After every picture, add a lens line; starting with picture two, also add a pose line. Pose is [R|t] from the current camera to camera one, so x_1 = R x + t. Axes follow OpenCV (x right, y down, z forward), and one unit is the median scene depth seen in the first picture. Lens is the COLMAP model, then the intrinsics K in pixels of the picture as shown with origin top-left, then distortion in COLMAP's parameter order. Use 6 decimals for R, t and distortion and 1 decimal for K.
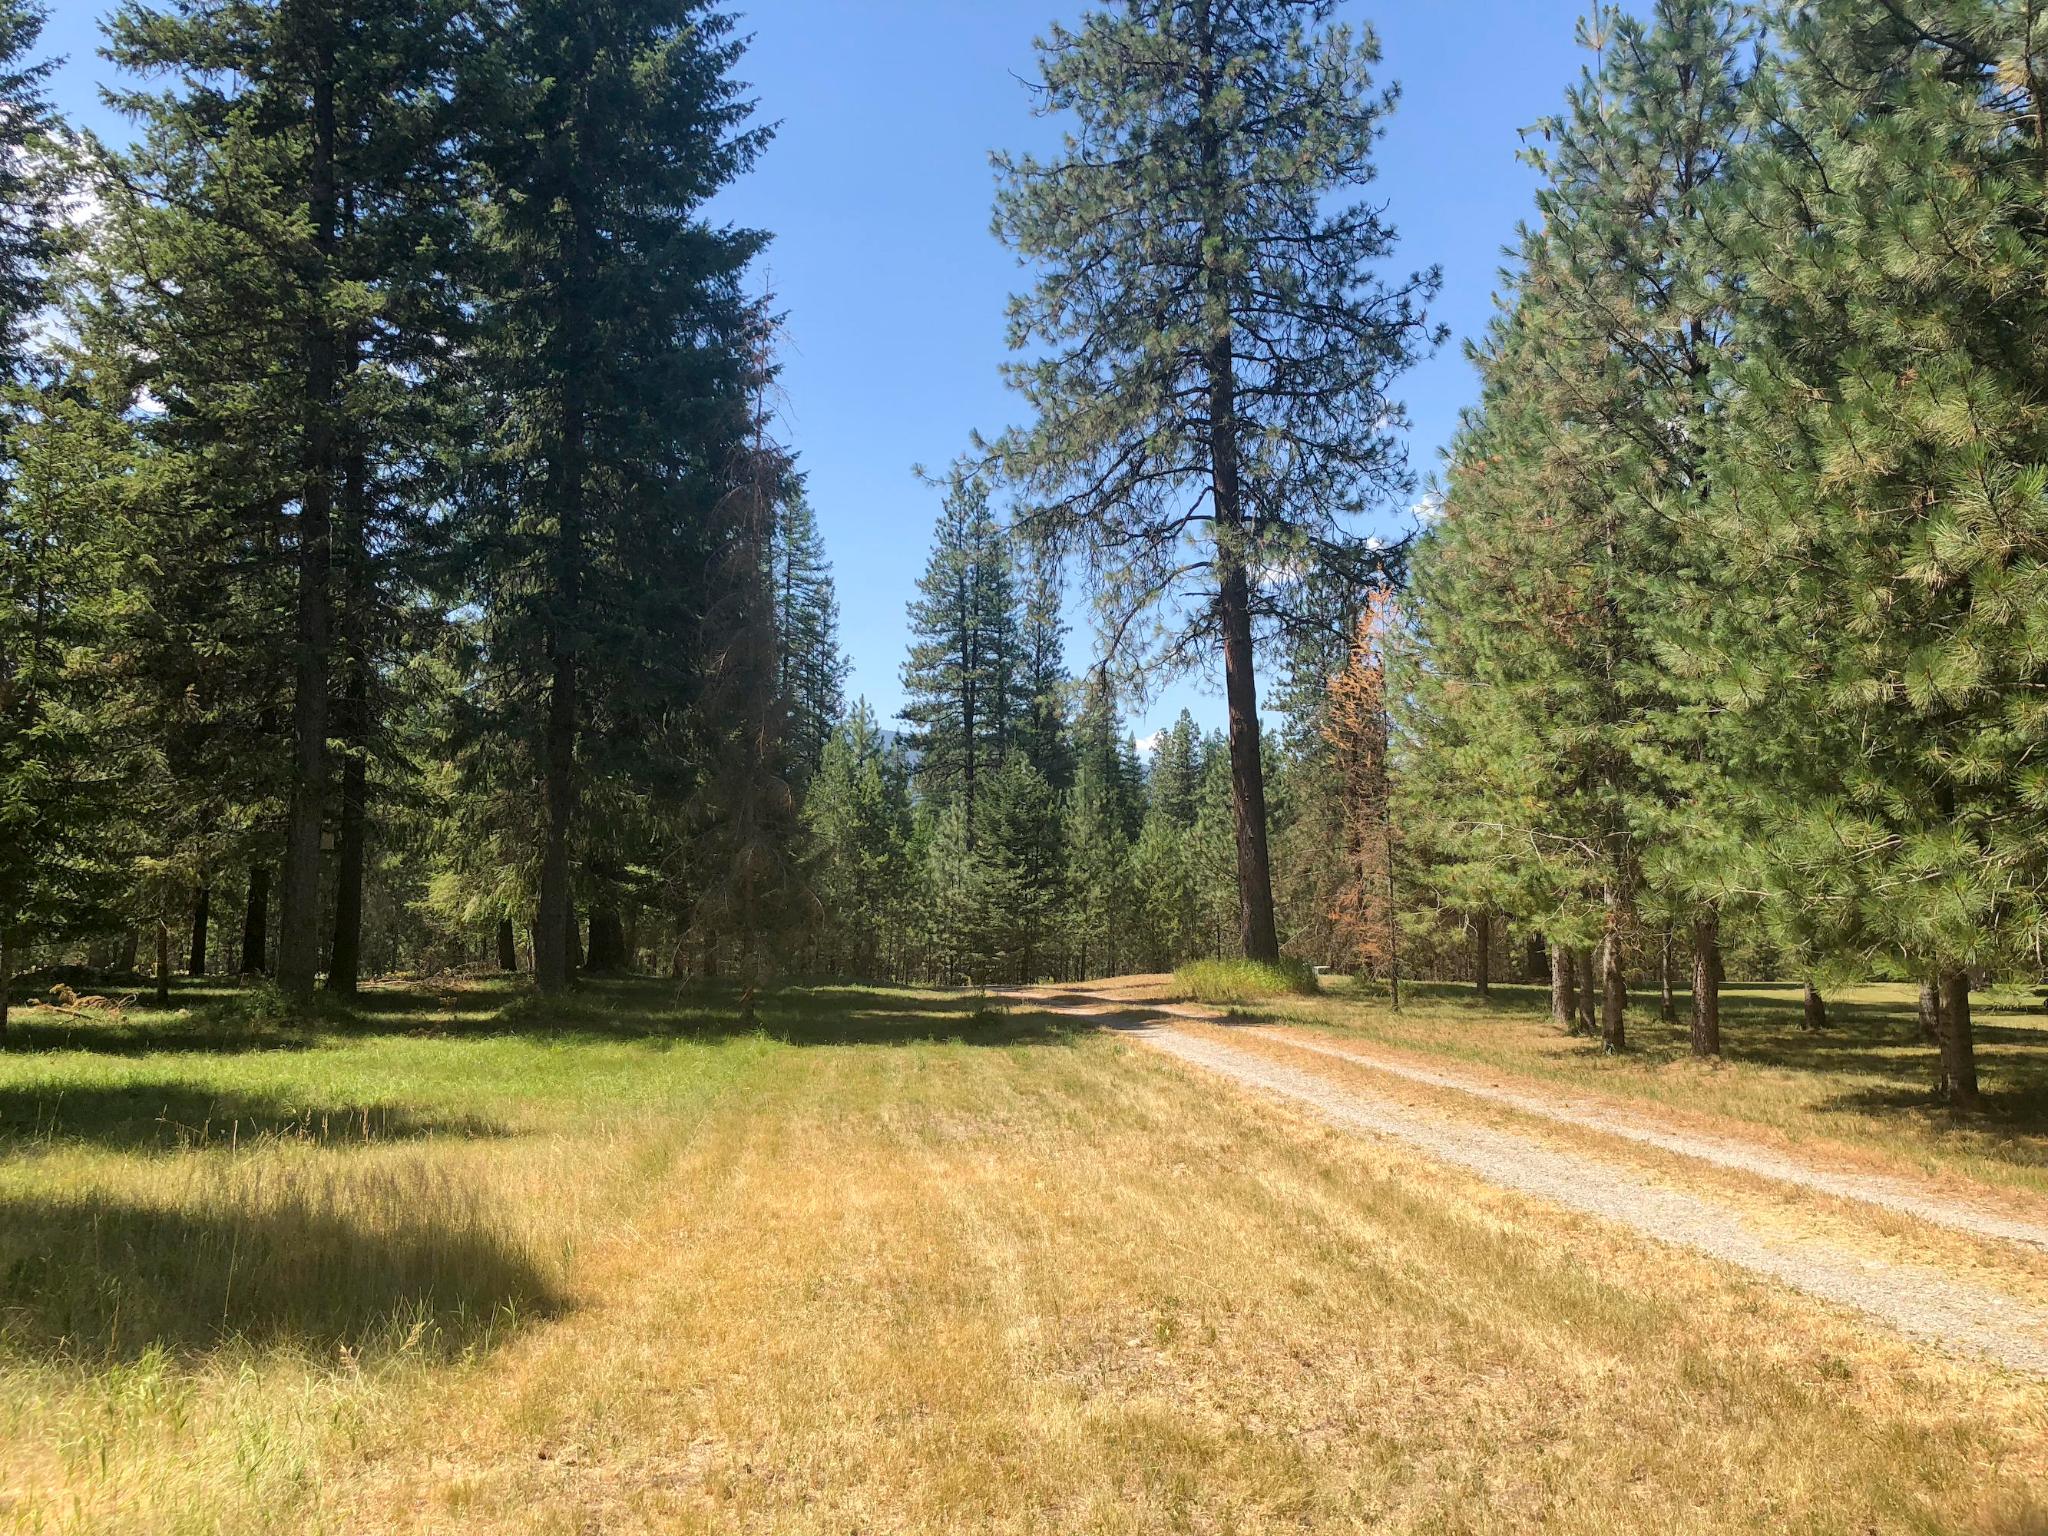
lens RADIAL K [[1657.0, 0, 1028.9], [0, 1657.0, 772.6], [0, 0, 1]] dist [0.017760, -0.039327]
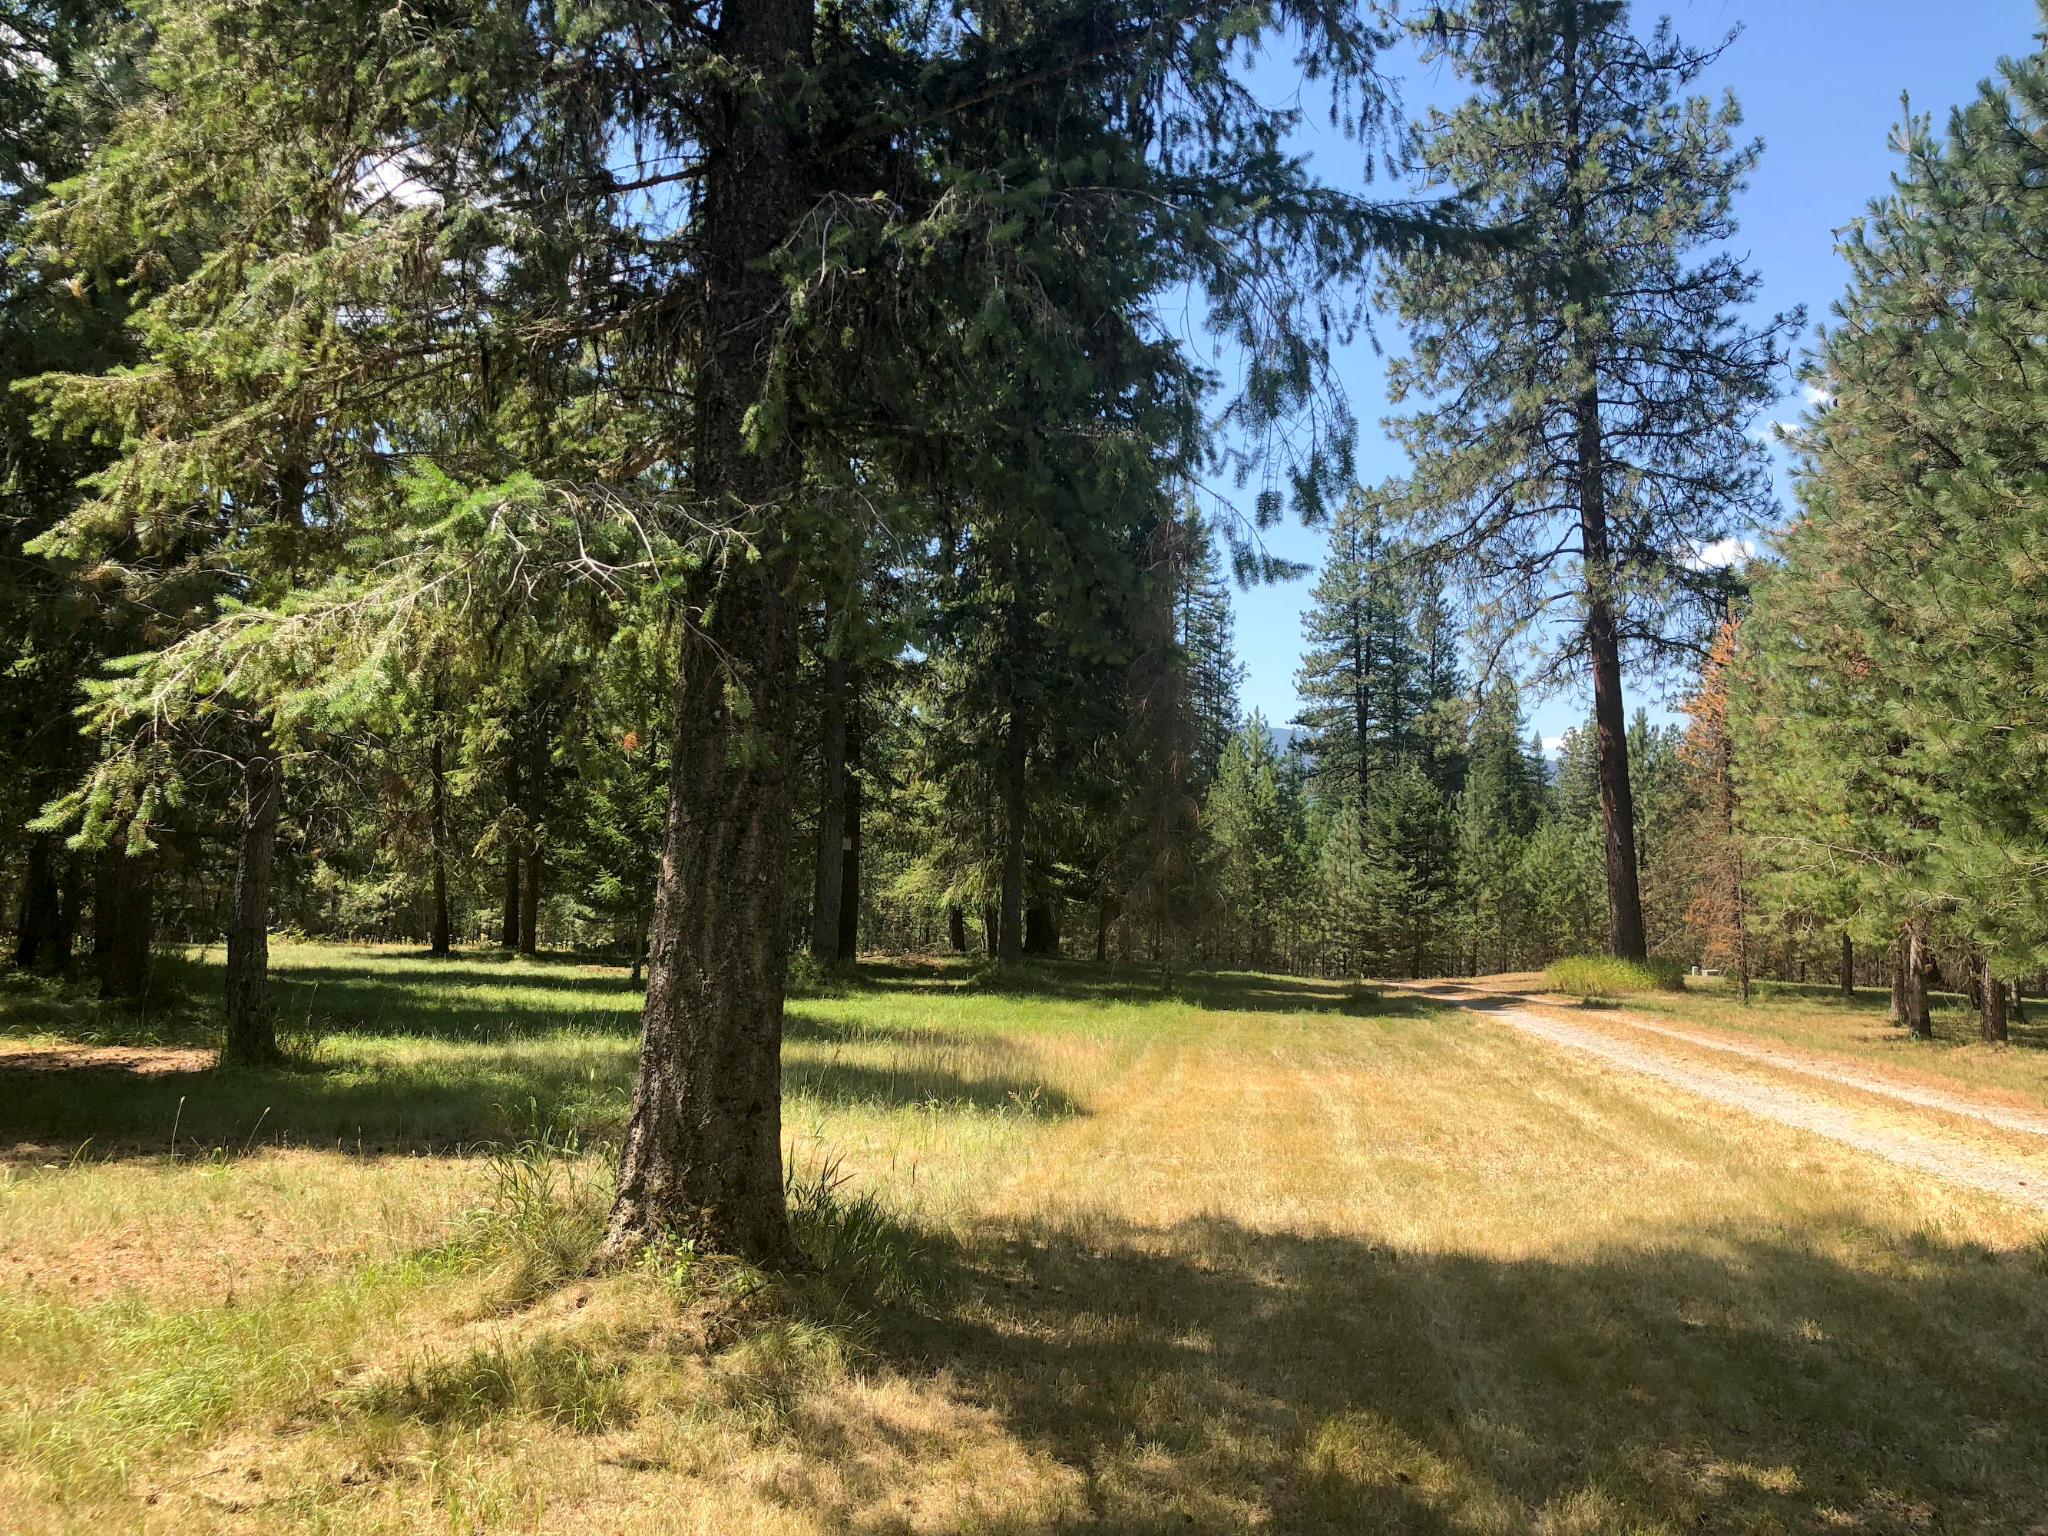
lens RADIAL K [[1657.0, 0, 1030.3], [0, 1657.0, 771.7], [0, 0, 1]] dist [0.017760, -0.039327]
pose [[0.972071, -0.002591, -0.234672, 0.015058], [0.002555, 0.999997, -0.000456, -0.009304], [0.234672, -0.000156, 0.972075, -0.144402]]
